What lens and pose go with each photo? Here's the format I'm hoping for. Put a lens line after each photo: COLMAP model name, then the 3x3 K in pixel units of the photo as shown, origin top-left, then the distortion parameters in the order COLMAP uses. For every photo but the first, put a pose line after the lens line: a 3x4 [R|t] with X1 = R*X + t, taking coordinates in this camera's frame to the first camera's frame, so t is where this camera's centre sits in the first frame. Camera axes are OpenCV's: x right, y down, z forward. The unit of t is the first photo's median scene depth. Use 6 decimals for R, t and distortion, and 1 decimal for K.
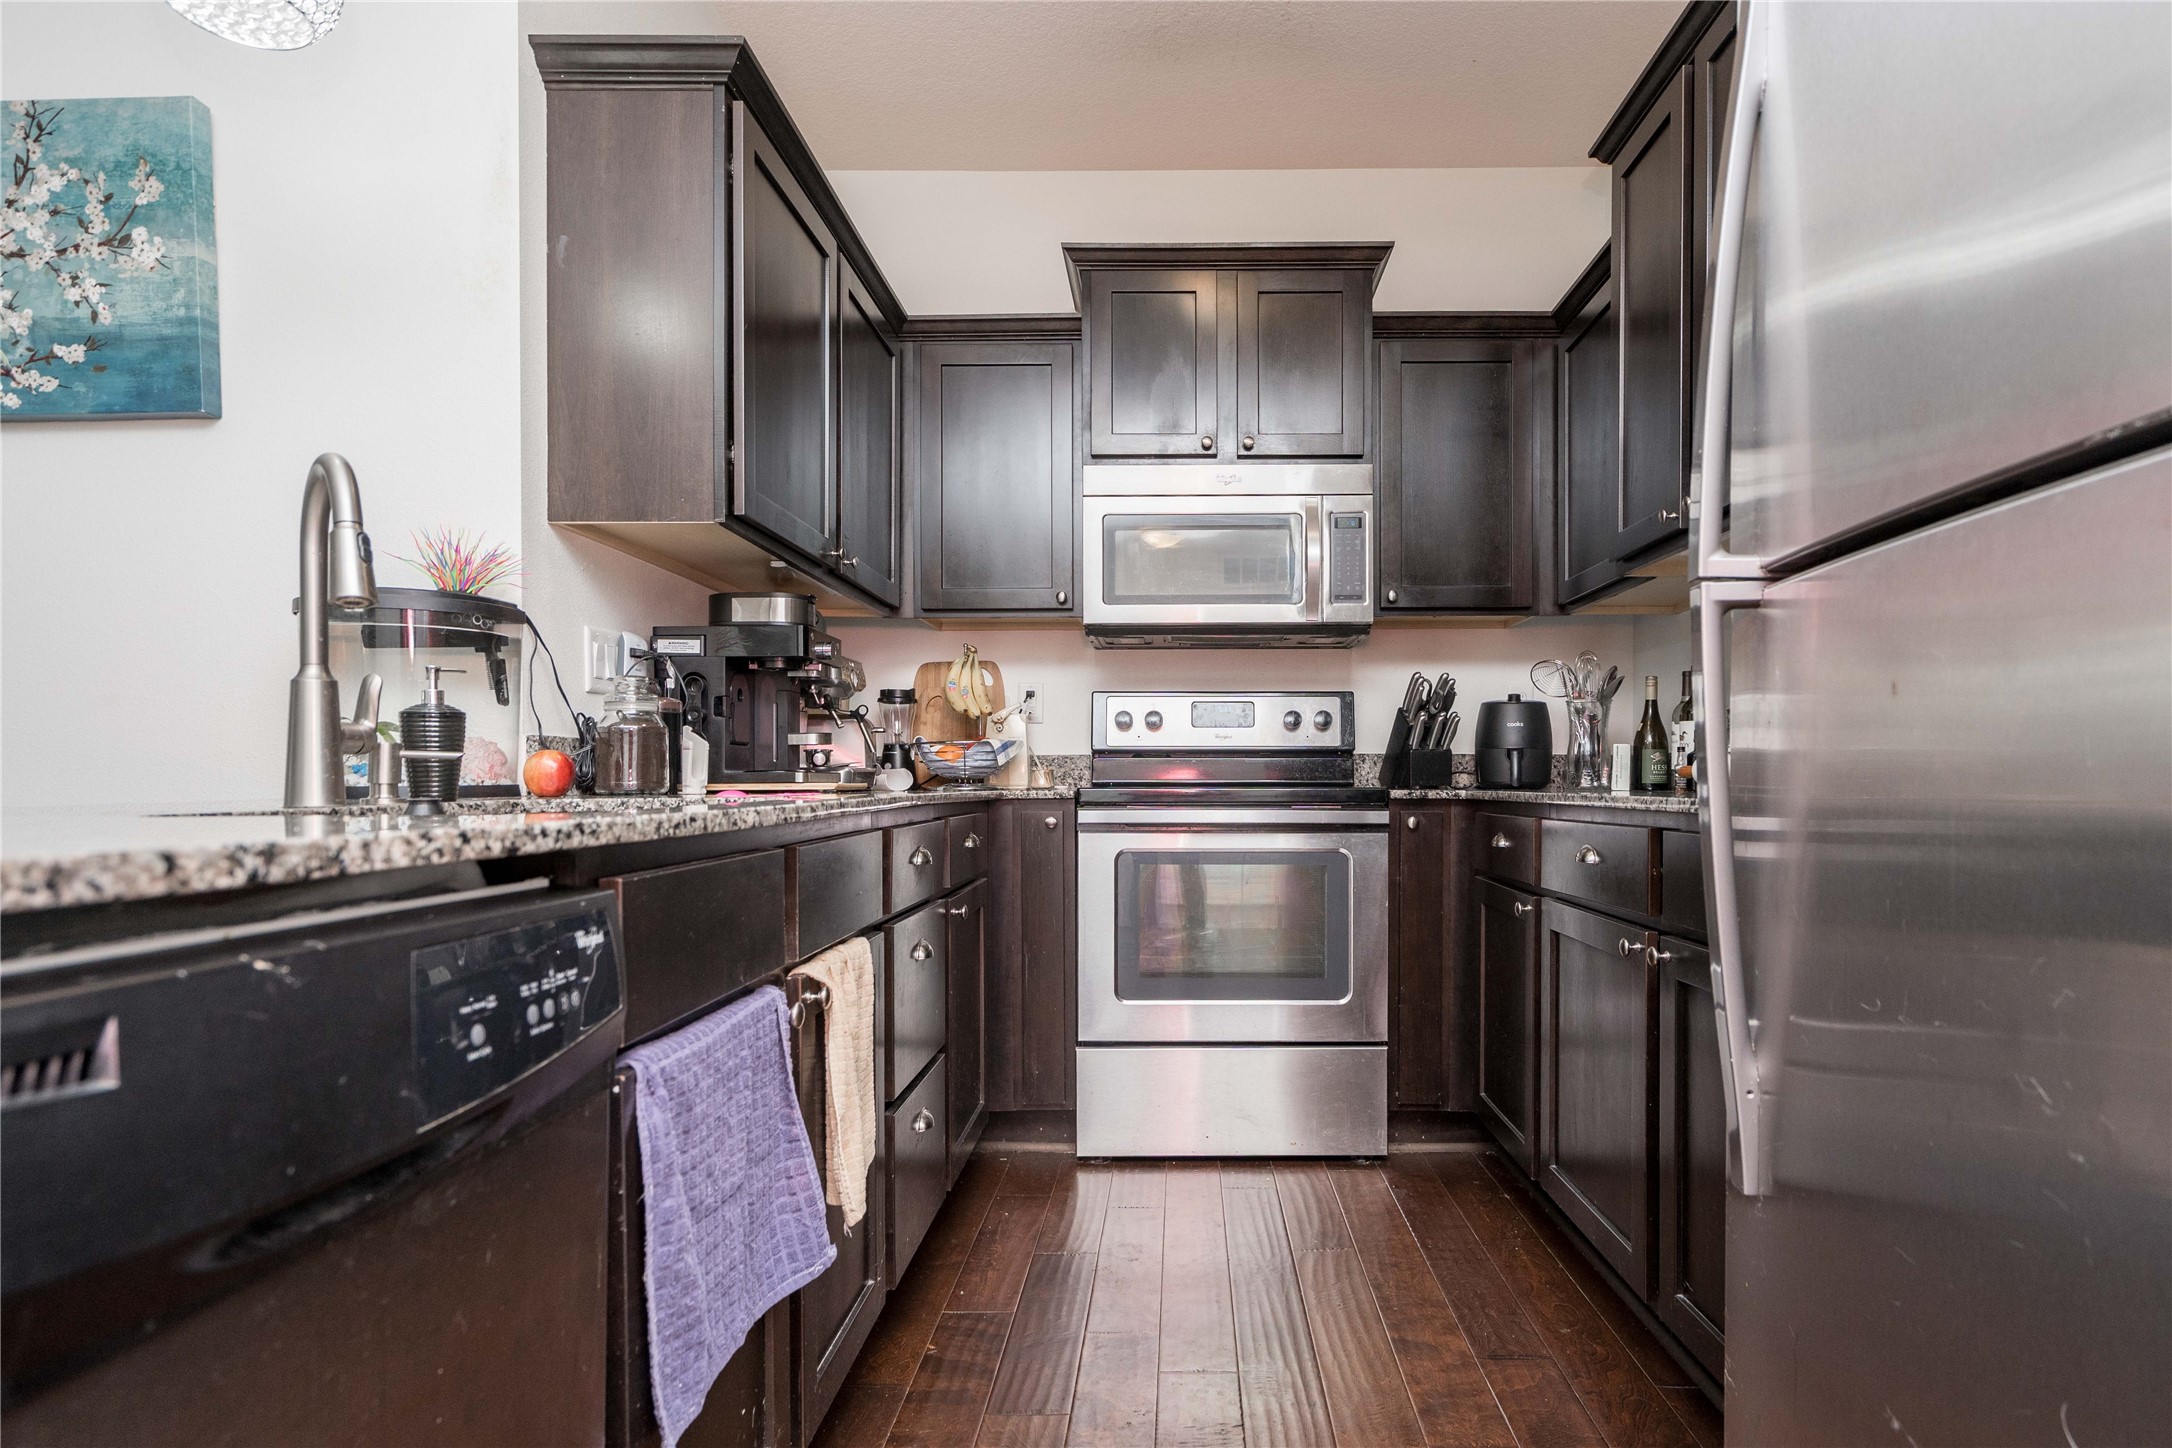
lens RADIAL K [[1231.0, 0, 1174.1], [0, 1231.0, 779.8], [0, 0, 1]] dist [0.019517, -0.001330]
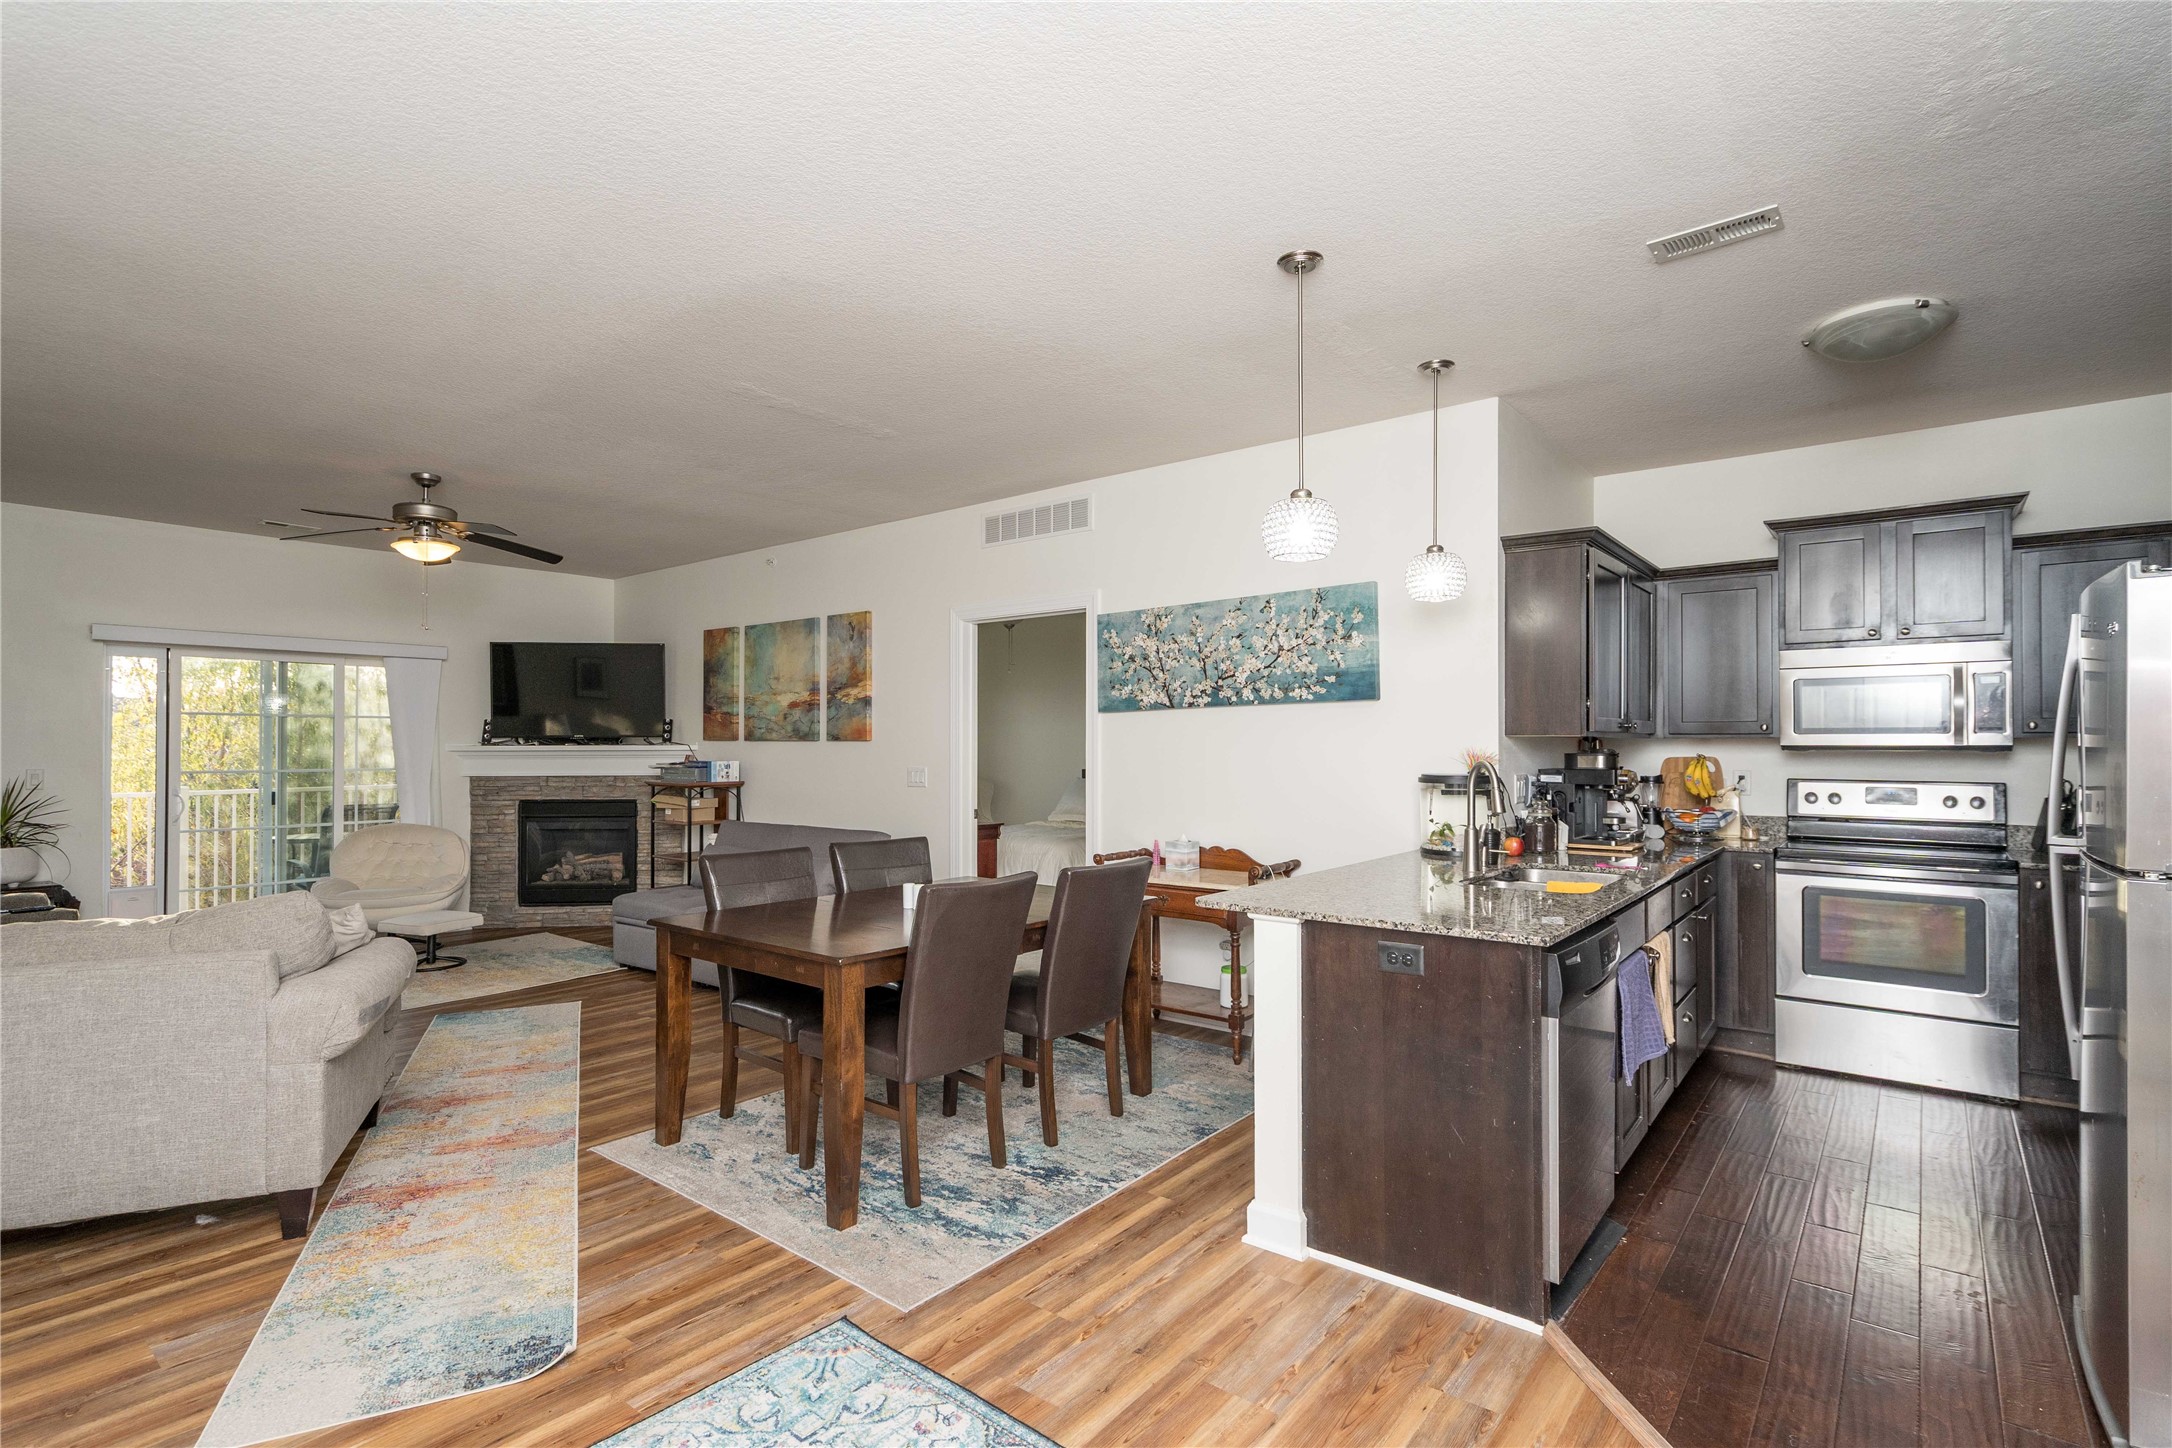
lens RADIAL K [[1049.9, 0, 1079.3], [0, 1049.9, 731.1], [0, 0, 1]] dist [0.001474, 0.001096]
pose [[0.783604, -0.002950, -0.621254, 0.068473], [-0.004030, 0.999944, -0.009832, -0.130368], [0.621248, 0.010208, 0.783548, -0.720873]]
